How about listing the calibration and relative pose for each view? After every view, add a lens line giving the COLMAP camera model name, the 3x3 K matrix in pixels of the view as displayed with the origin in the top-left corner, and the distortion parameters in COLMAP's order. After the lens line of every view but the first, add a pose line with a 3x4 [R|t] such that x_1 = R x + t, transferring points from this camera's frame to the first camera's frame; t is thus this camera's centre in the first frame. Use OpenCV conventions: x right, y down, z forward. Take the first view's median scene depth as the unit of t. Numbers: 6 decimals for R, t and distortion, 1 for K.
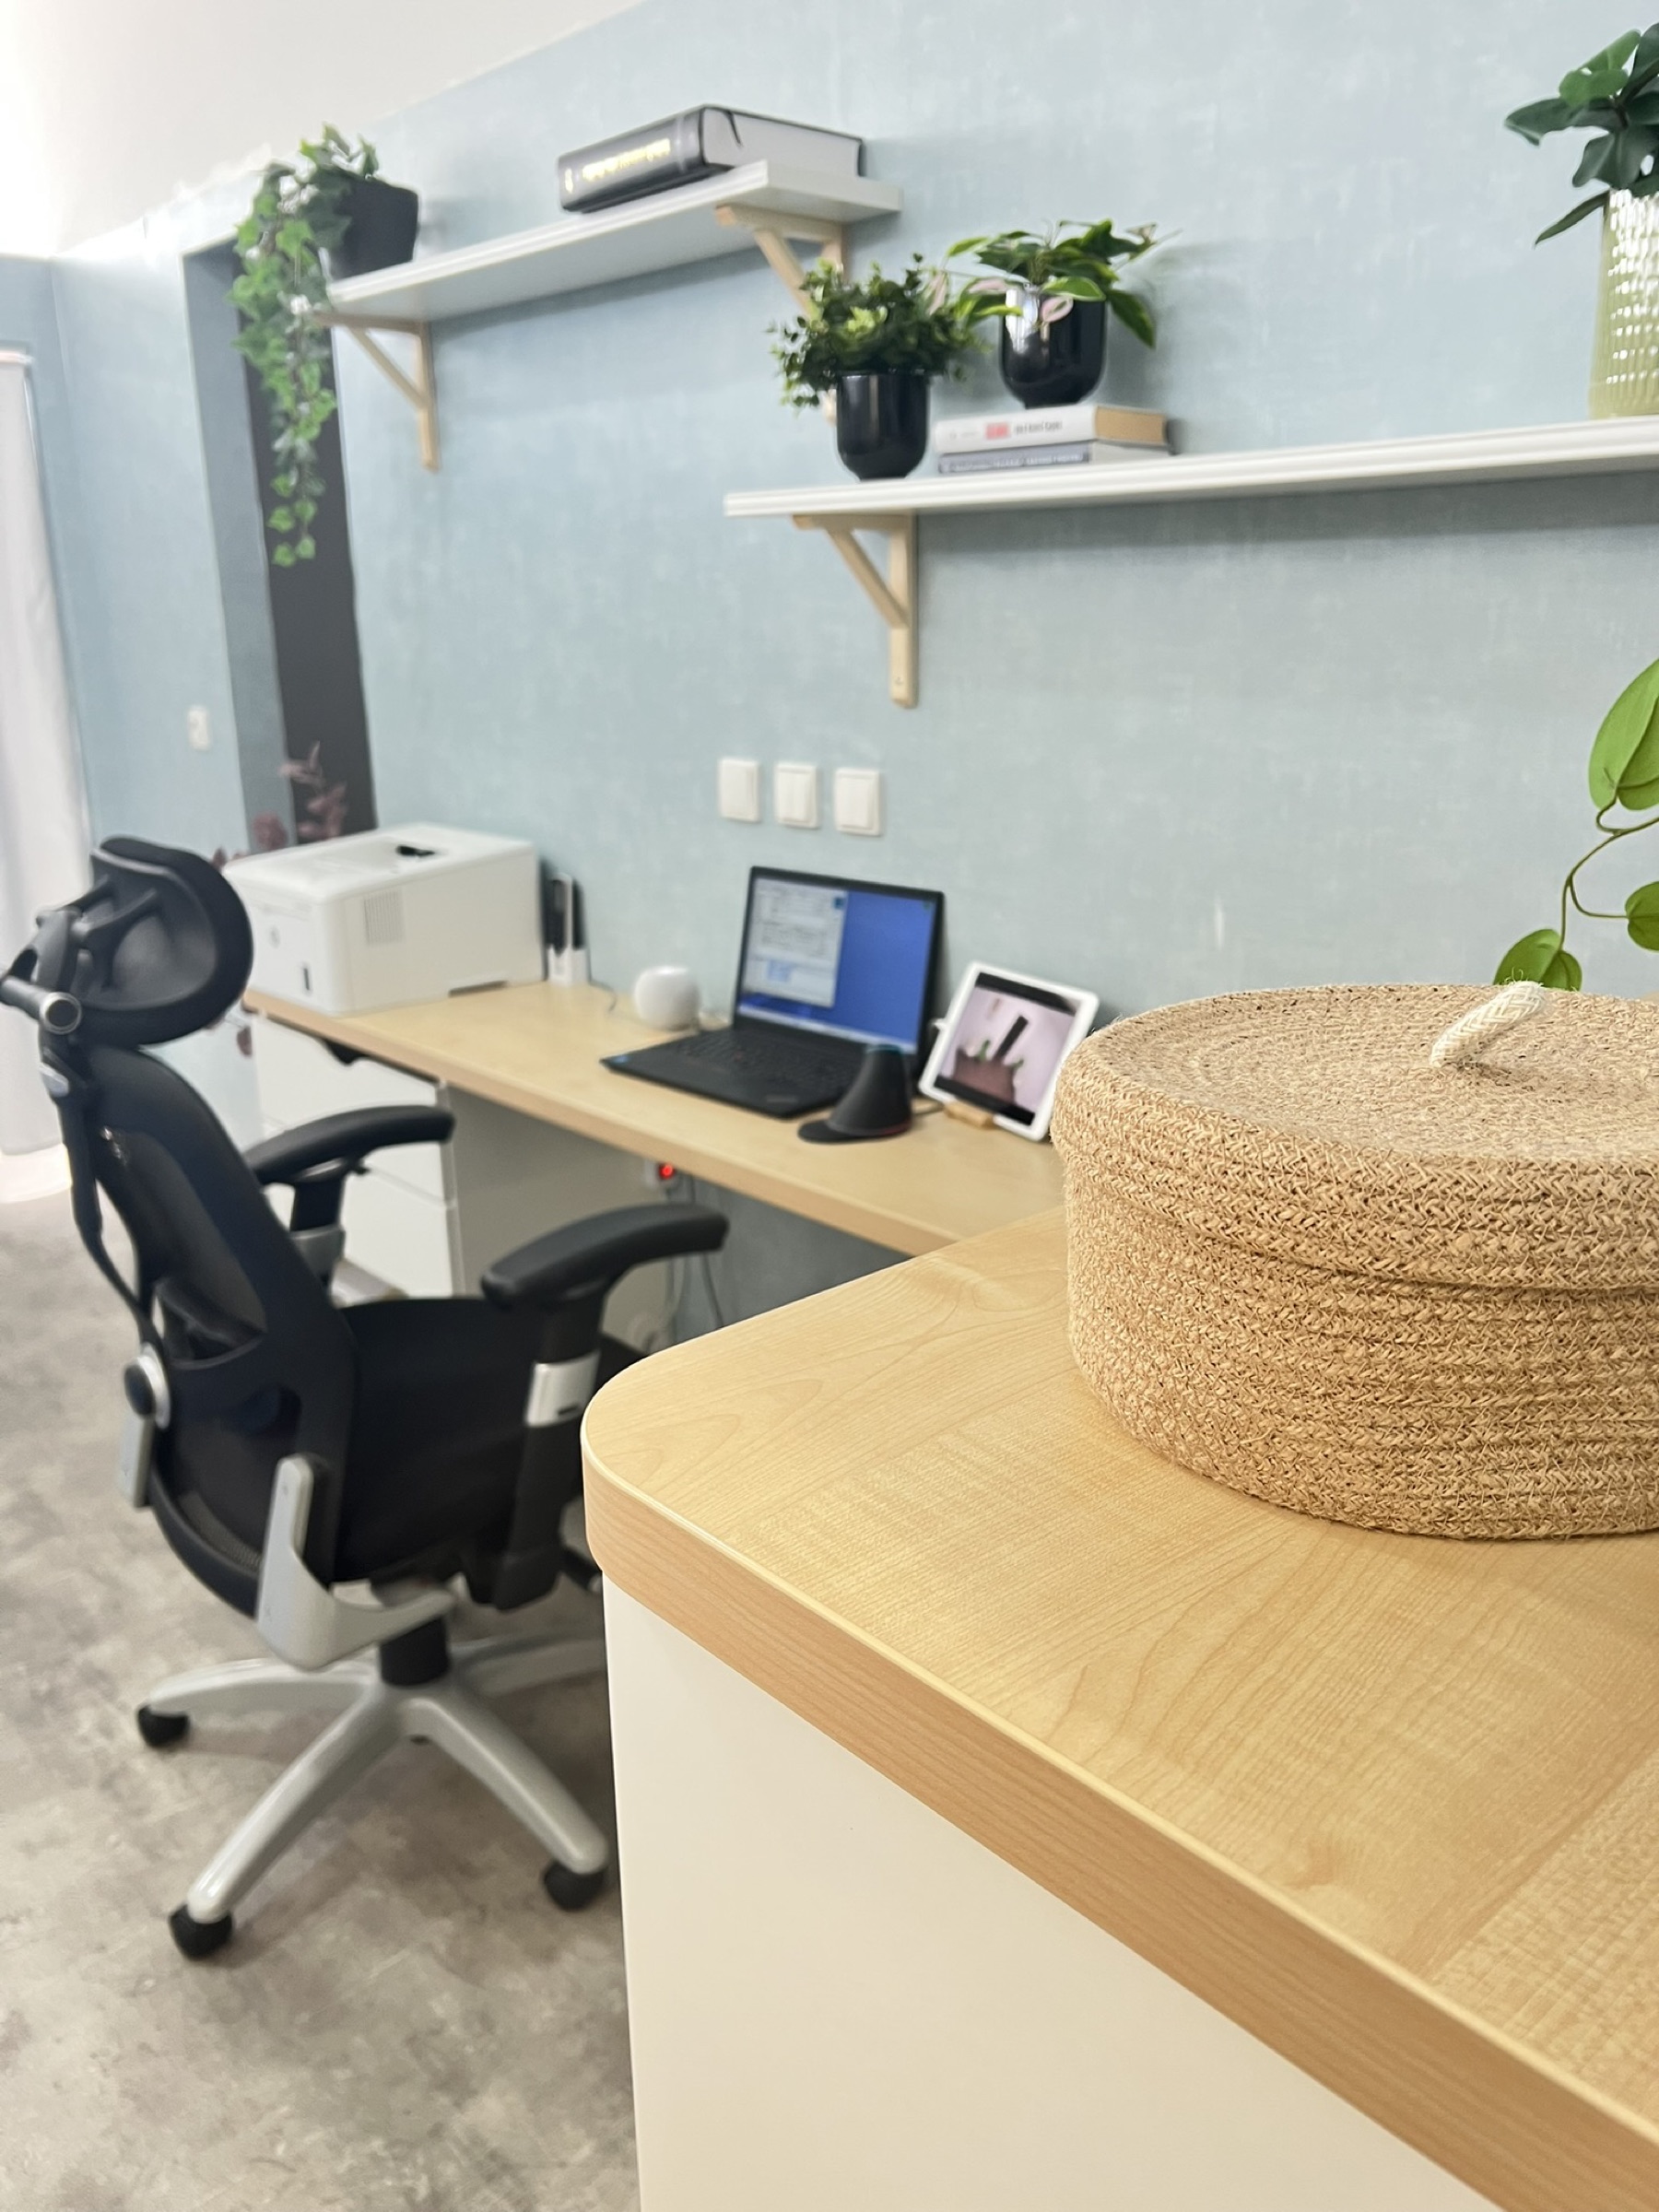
lens RADIAL K [[1671.1, 0, 856.2], [0, 1671.1, 1120.9], [0, 0, 1]] dist [0.045373, -0.083507]
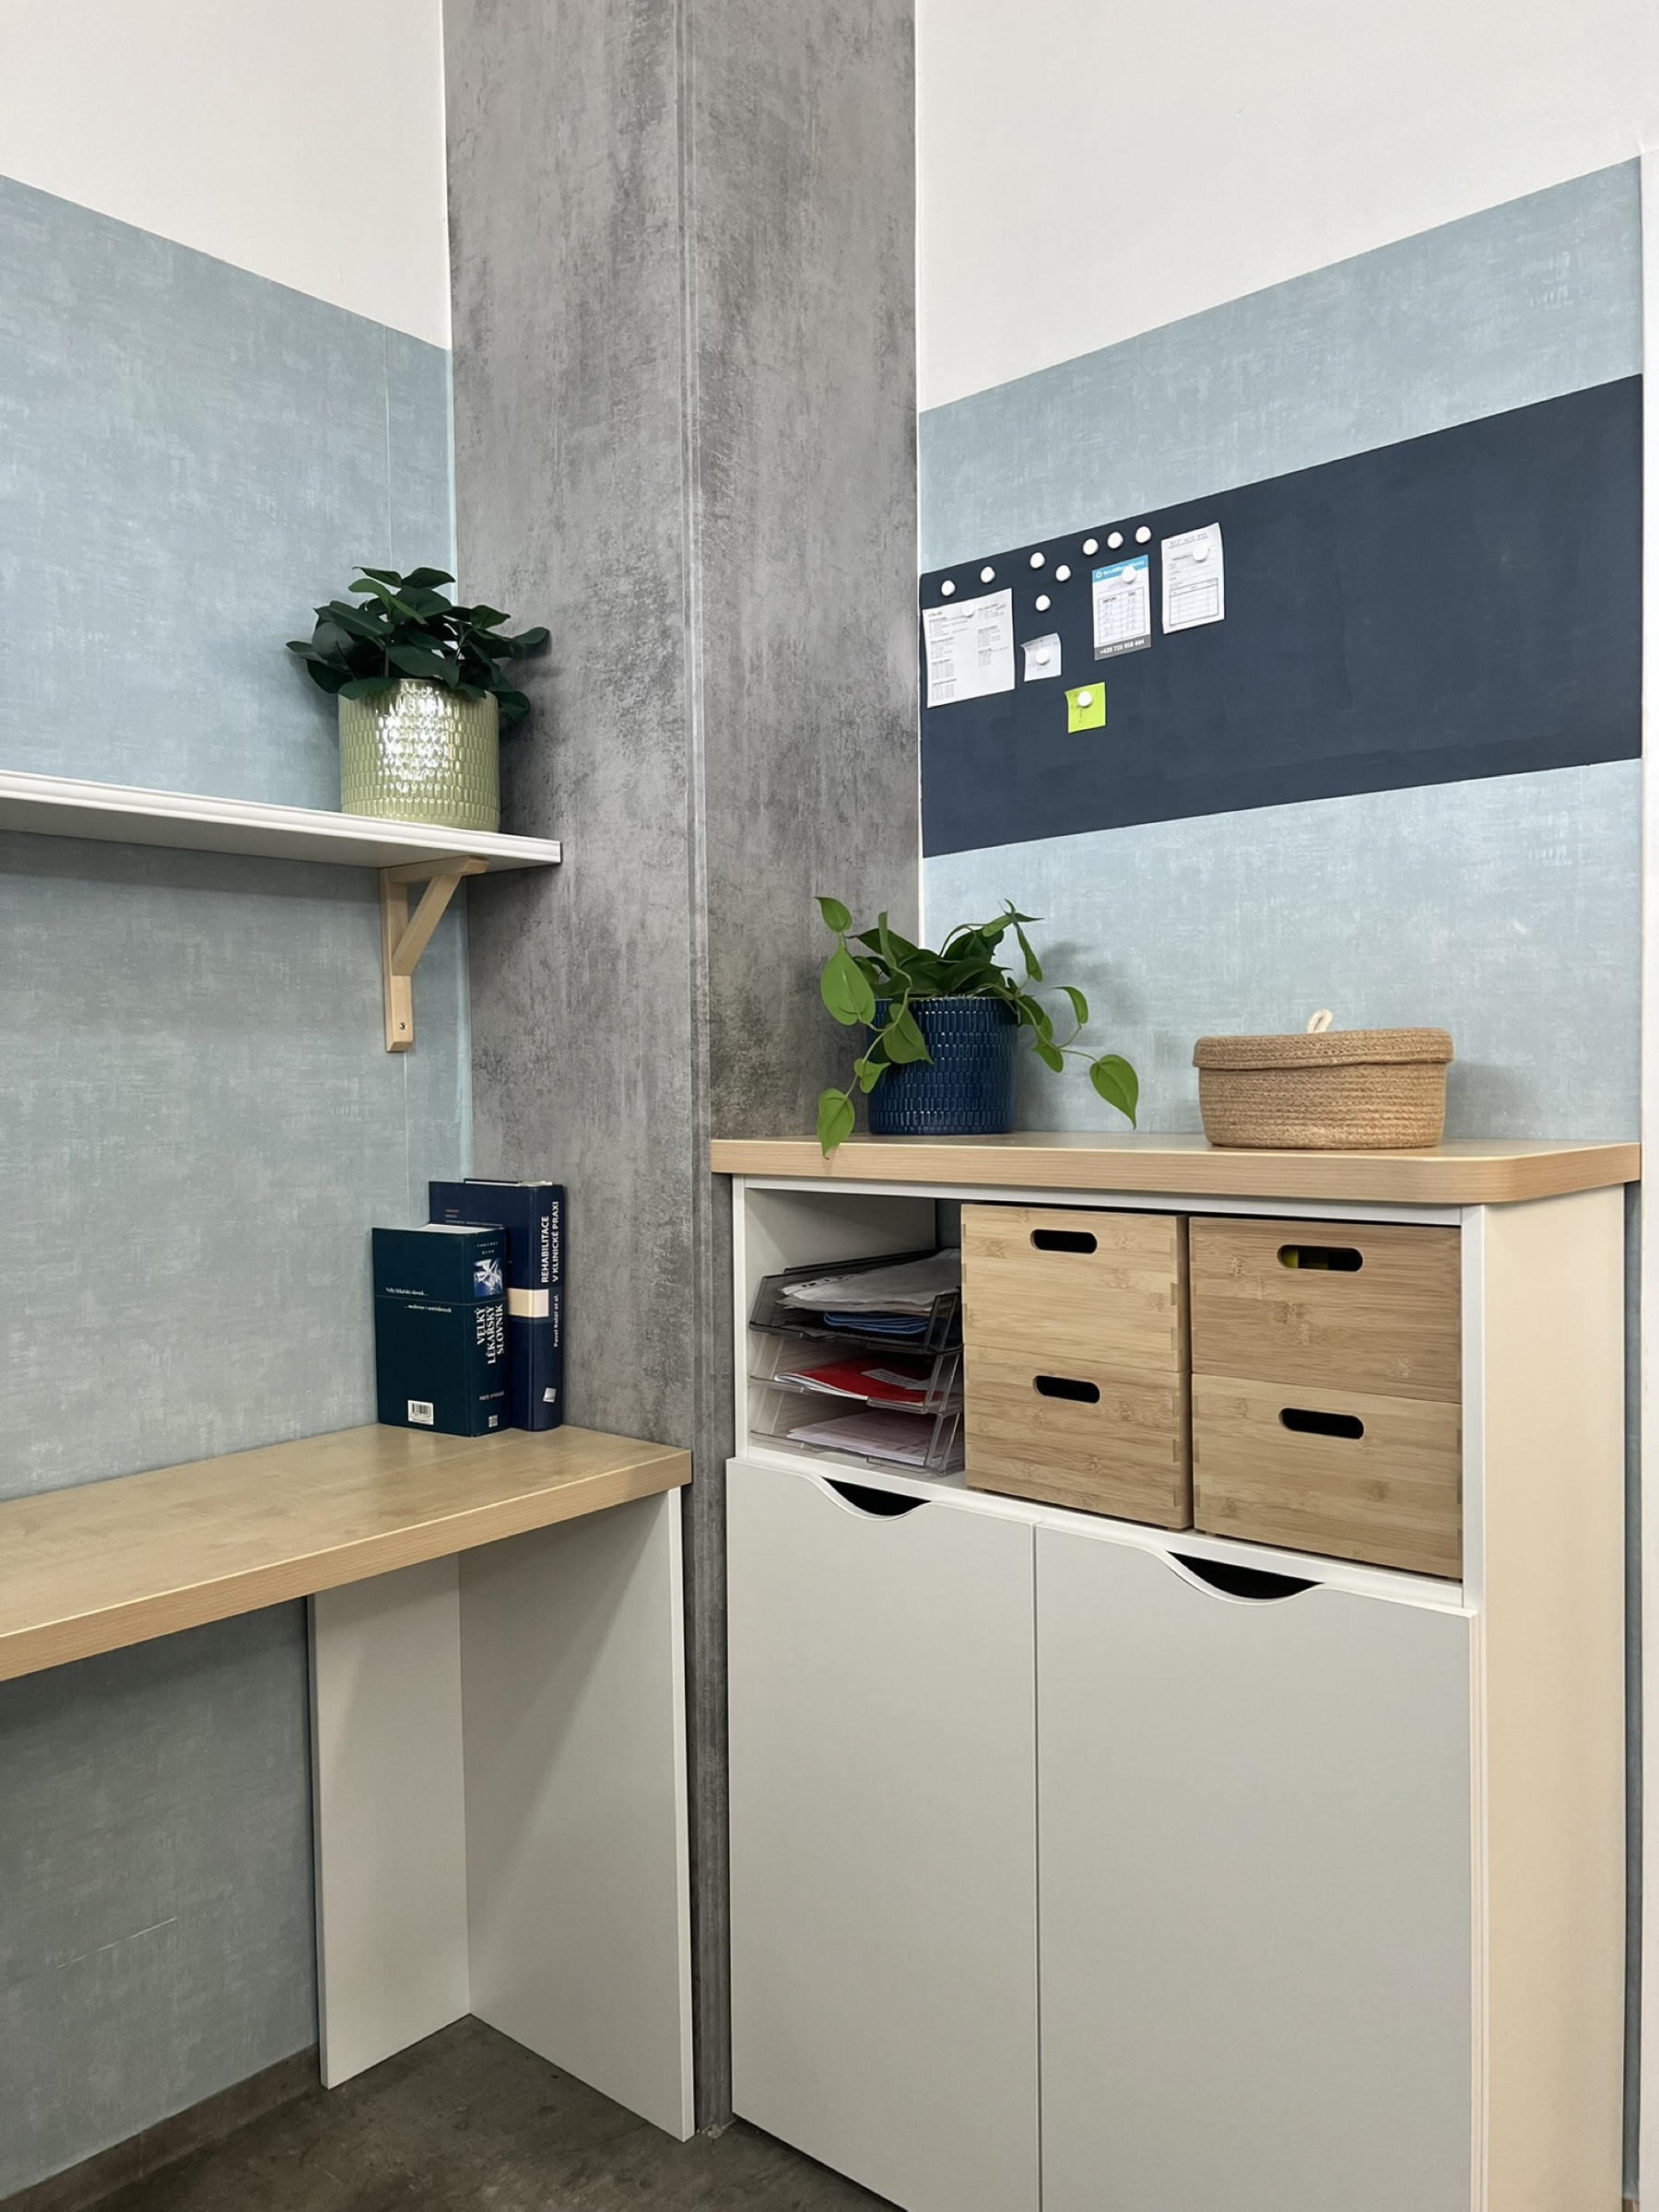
lens RADIAL K [[1670.0, 0, 813.9], [0, 1670.0, 1114.4], [0, 0, 1]] dist [0.072075, -0.074188]
pose [[-0.103818, -0.013014, 0.994511, -0.690435], [0.306435, 0.950854, 0.044432, -0.082820], [-0.946213, 0.309366, -0.094728, 0.564740]]
